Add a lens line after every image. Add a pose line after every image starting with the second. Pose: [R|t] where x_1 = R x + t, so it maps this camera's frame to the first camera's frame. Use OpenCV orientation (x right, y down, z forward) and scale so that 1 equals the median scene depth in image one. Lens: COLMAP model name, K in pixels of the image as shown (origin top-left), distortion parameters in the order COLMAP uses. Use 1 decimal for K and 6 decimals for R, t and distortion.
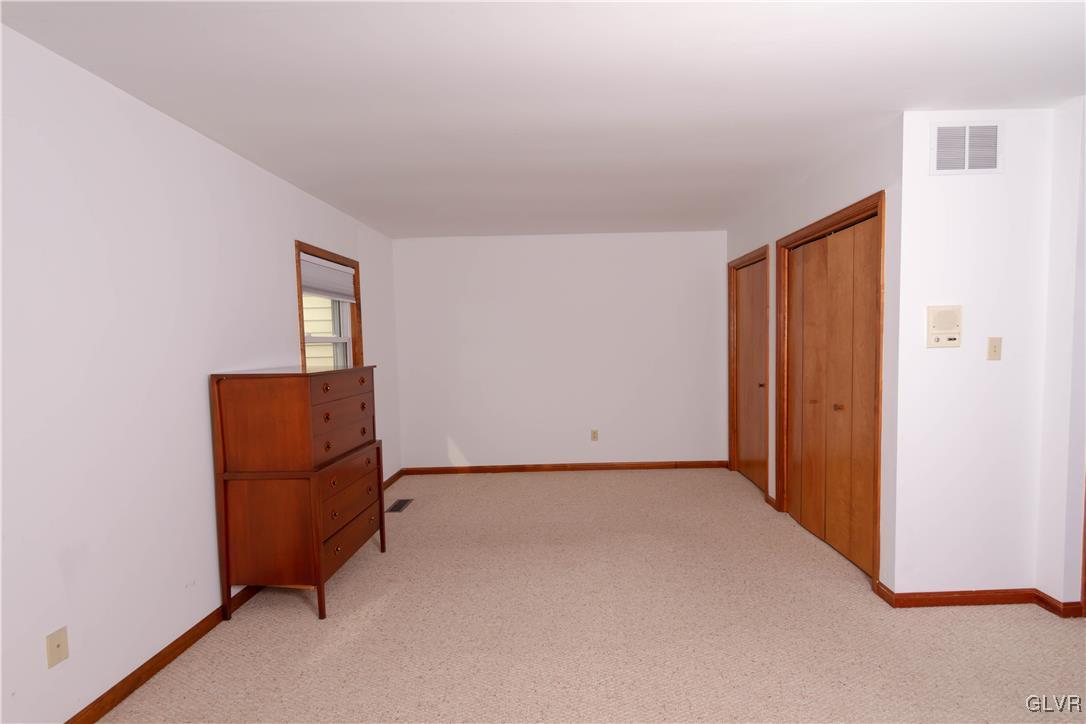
lens RADIAL K [[505.0, 0, 566.1], [0, 505.0, 366.1], [0, 0, 1]] dist [0.000990, -0.000075]
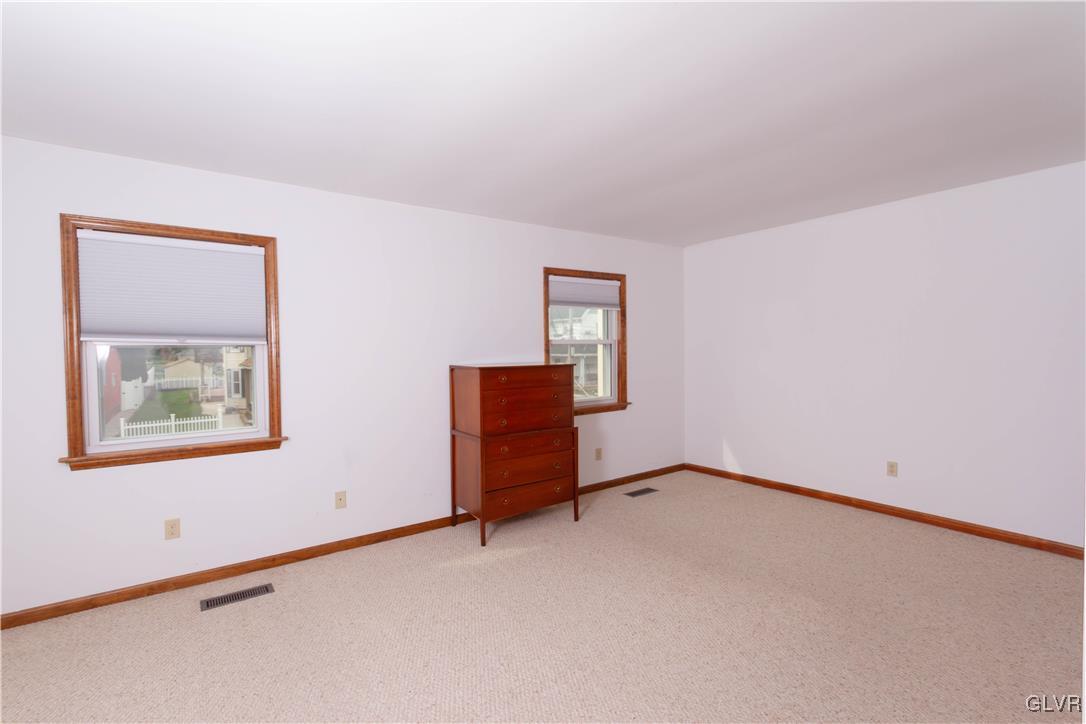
lens RADIAL K [[547.5, 0, 676.7], [0, 547.5, 365.1], [0, 0, 1]] dist [-0.000587, 0.000095]
pose [[0.607239, 0.035089, -0.793744, 0.690096], [-0.036581, 0.999200, 0.016185, -0.024503], [0.793676, 0.019208, 0.608037, 0.346018]]
